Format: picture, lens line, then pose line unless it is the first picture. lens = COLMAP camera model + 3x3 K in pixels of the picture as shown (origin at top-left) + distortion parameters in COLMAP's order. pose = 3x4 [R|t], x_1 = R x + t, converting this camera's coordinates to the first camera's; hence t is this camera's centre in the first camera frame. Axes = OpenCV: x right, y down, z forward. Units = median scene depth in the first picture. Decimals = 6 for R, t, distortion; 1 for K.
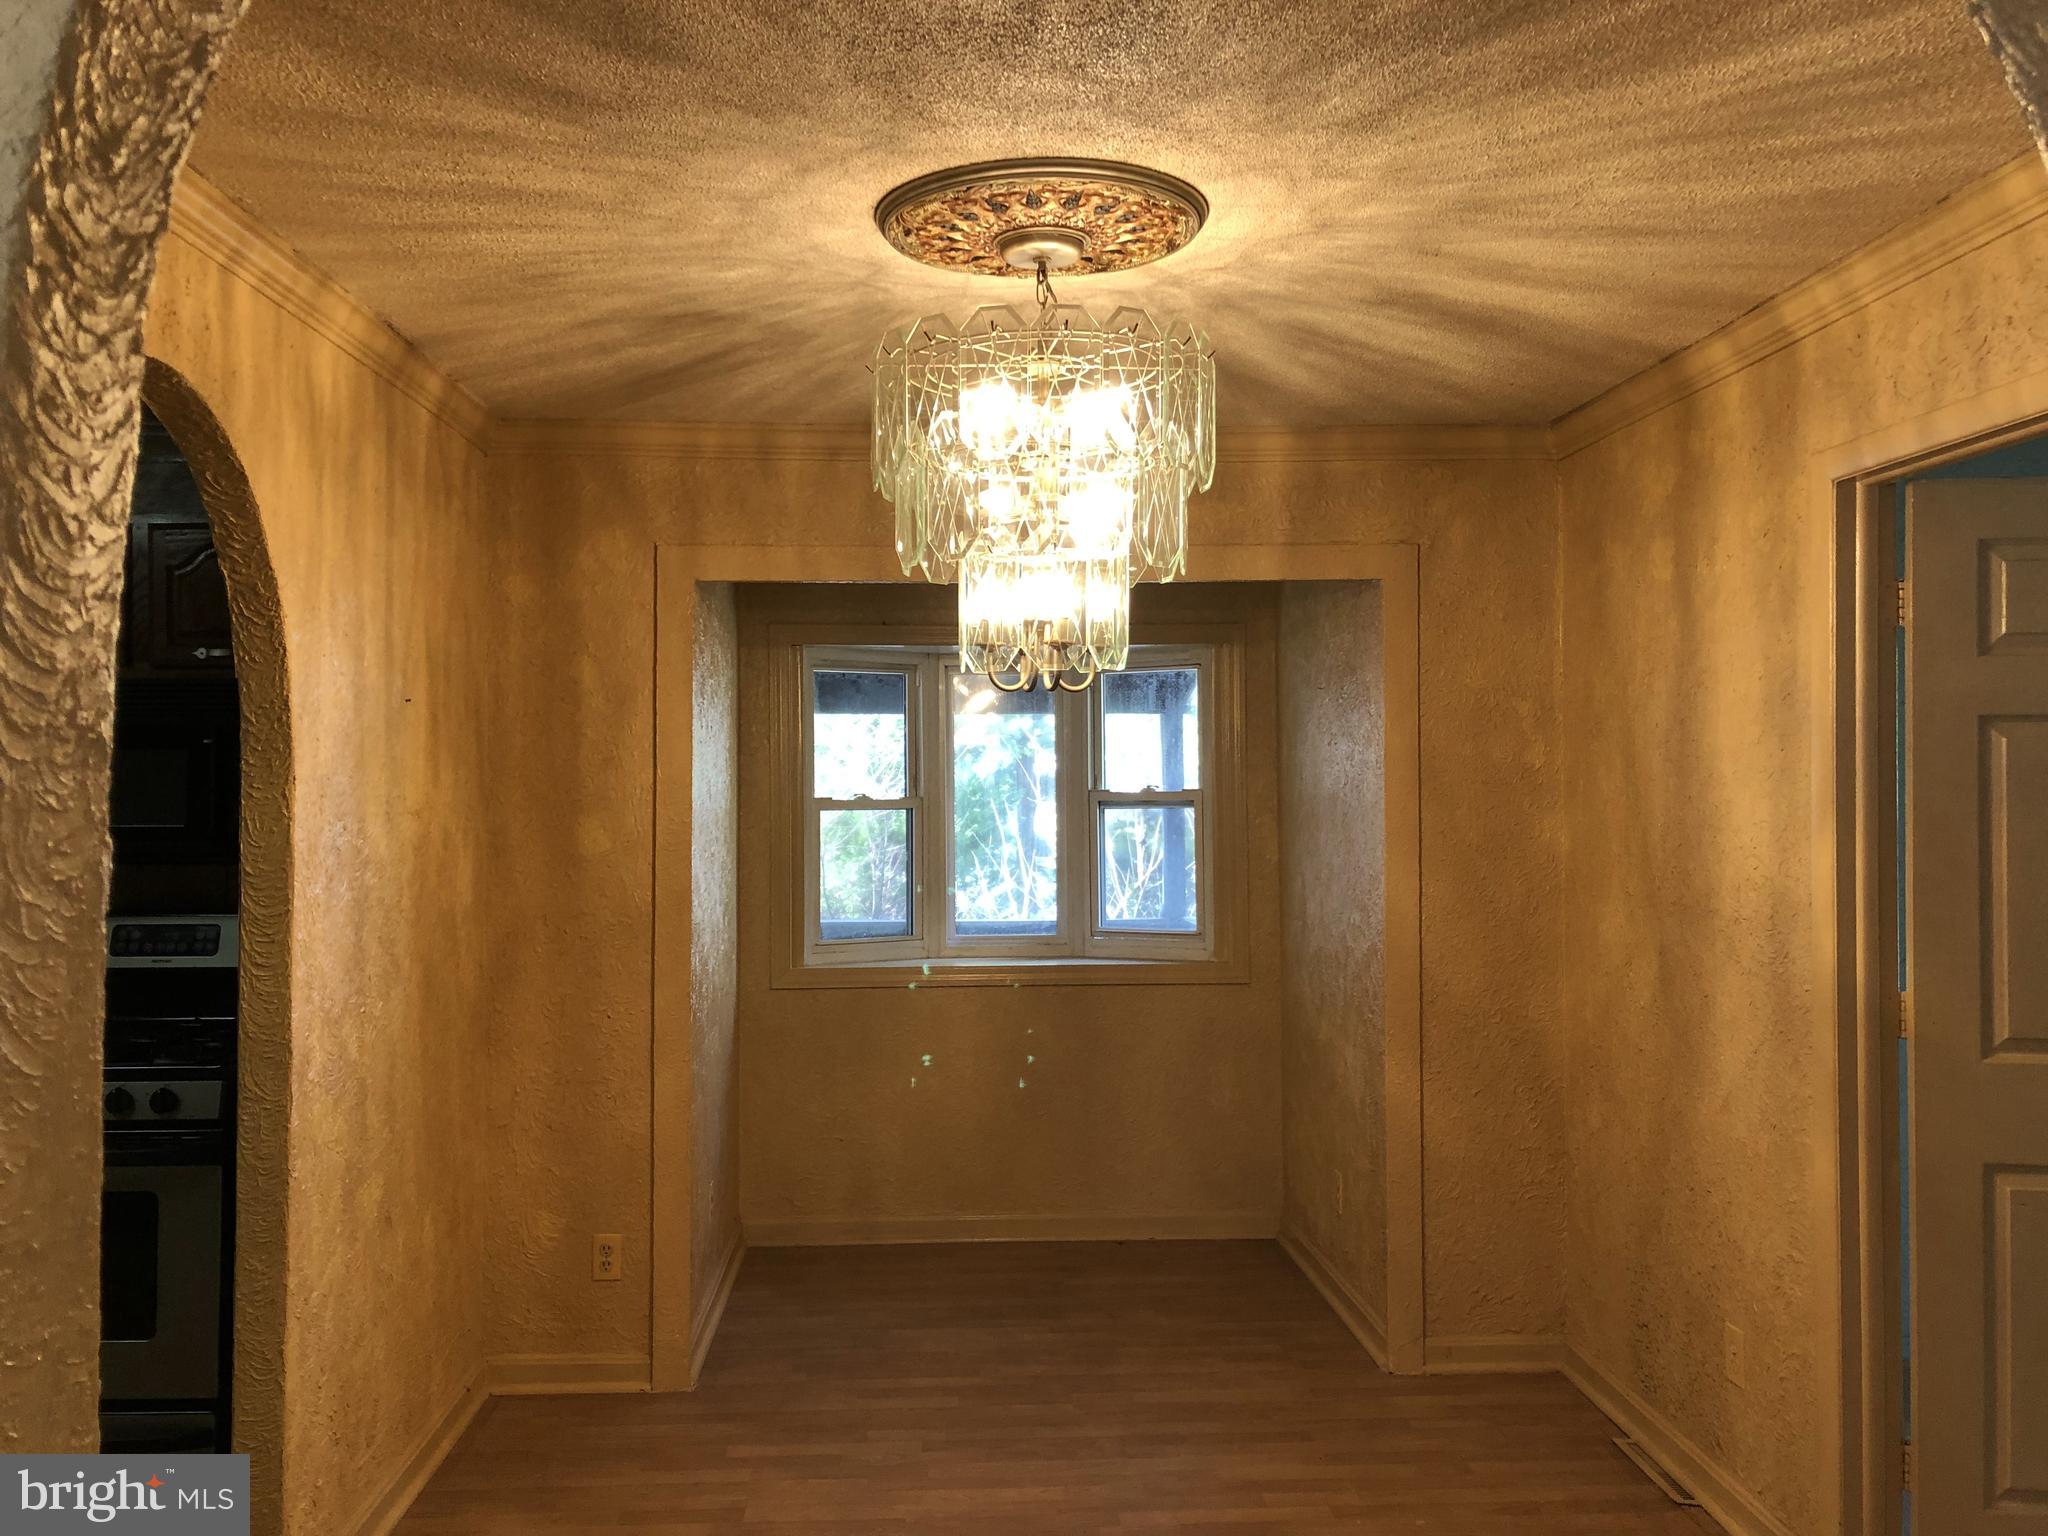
lens RADIAL K [[1667.3, 0, 986.4], [0, 1667.3, 761.8], [0, 0, 1]] dist [0.055389, -0.054793]
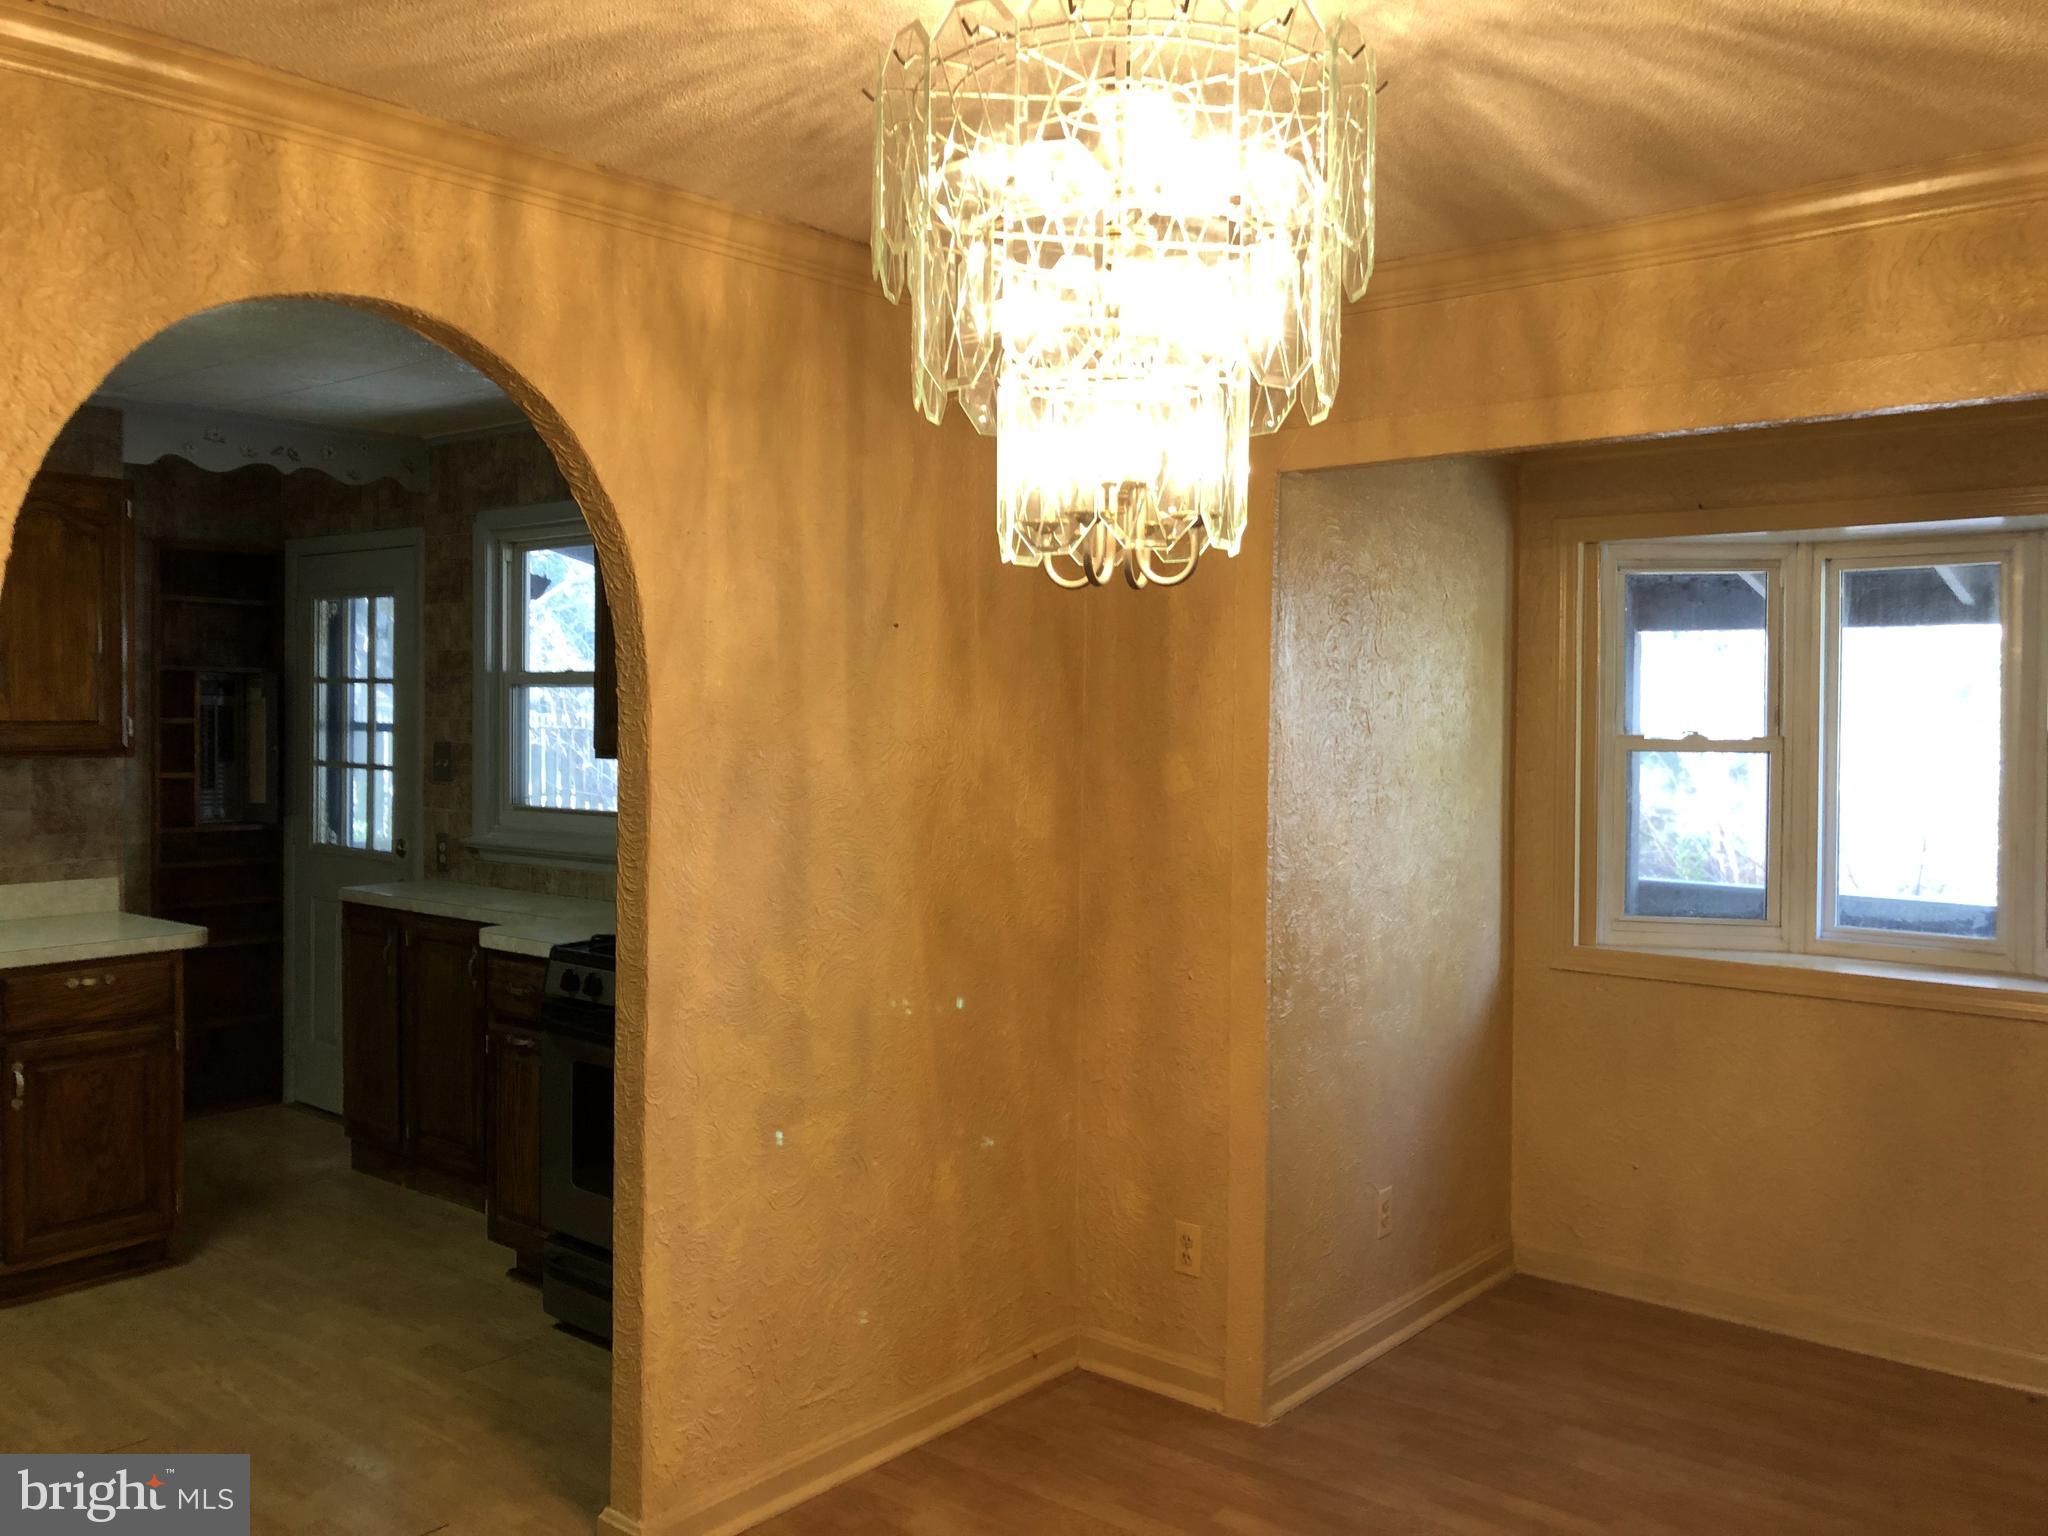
lens RADIAL K [[1667.3, 0, 1012.1], [0, 1667.3, 748.1], [0, 0, 1]] dist [0.055389, -0.054793]
pose [[0.747303, 0.023933, -0.664052, 0.290292], [-0.001021, 0.999391, 0.034871, 0.000225], [0.664483, -0.025381, 0.746873, 0.289411]]
